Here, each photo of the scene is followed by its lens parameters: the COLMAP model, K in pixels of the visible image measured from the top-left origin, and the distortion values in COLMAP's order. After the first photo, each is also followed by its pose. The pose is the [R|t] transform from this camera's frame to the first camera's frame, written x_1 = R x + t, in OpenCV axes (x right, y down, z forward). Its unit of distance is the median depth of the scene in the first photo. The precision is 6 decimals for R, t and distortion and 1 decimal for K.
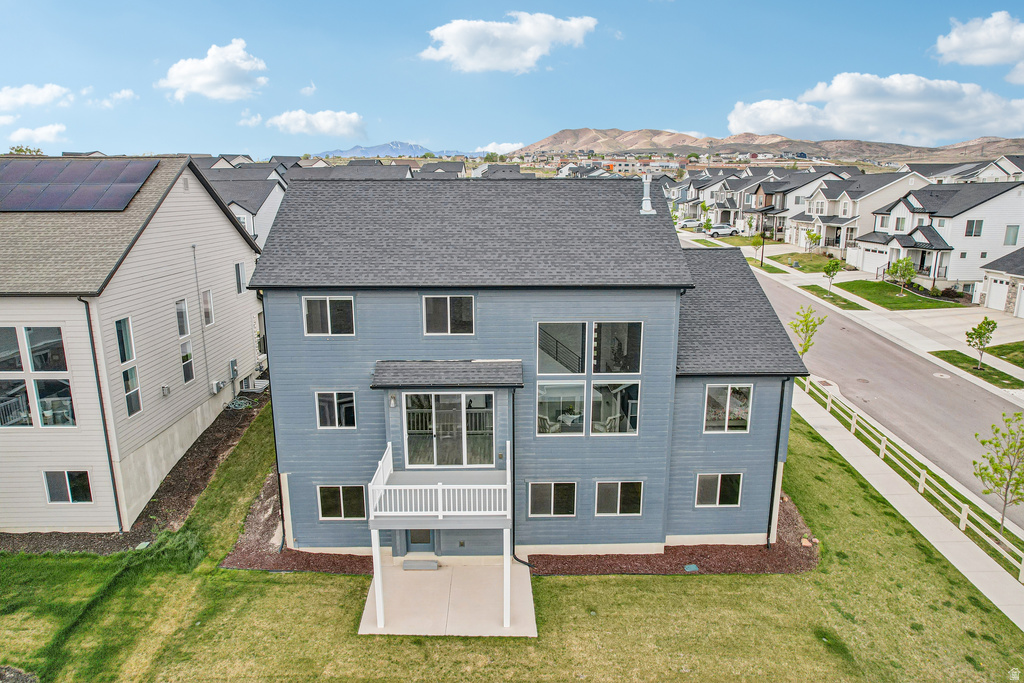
lens RADIAL K [[662.0, 0, 514.5], [0, 662.0, 345.4], [0, 0, 1]] dist [-0.077780, 0.072237]
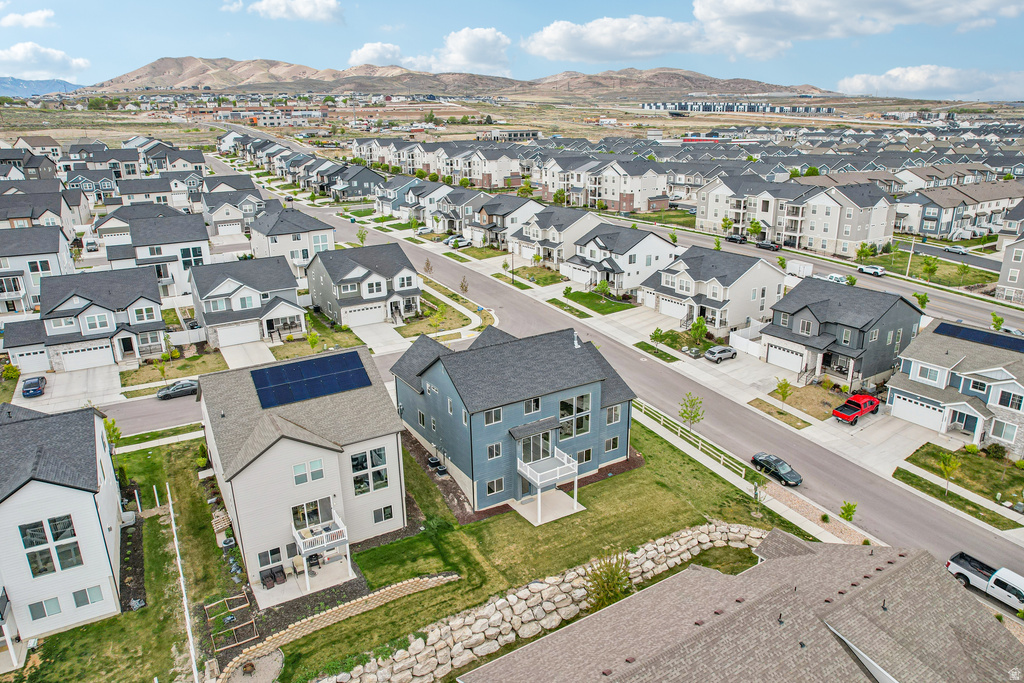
lens RADIAL K [[662.0, 0, 514.5], [0, 662.0, 345.4], [0, 0, 1]] dist [-0.077780, 0.072237]
pose [[0.863465, -0.172678, 0.473931, -1.236592], [0.129241, 0.983950, 0.123037, -0.559294], [-0.487571, -0.044987, 0.871924, -1.137846]]
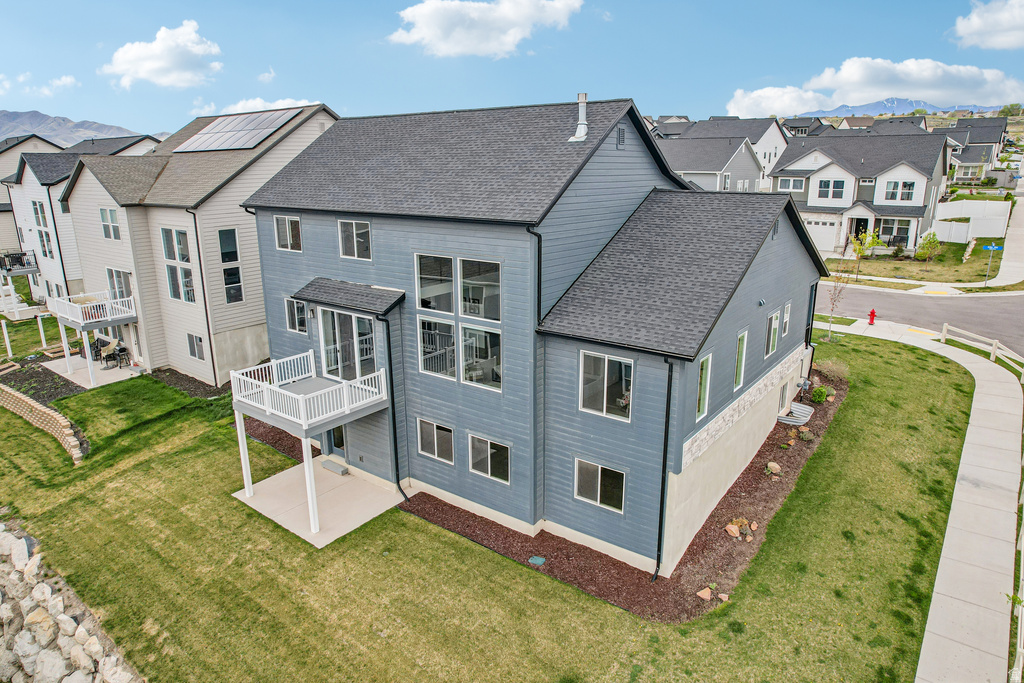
lens RADIAL K [[662.0, 0, 514.5], [0, 662.0, 345.4], [0, 0, 1]] dist [-0.077780, 0.072237]
pose [[0.778501, 0.163936, -0.605856, 0.689212], [-0.134955, 0.986430, 0.093502, -0.010902], [0.612963, 0.008971, 0.790060, 0.293036]]
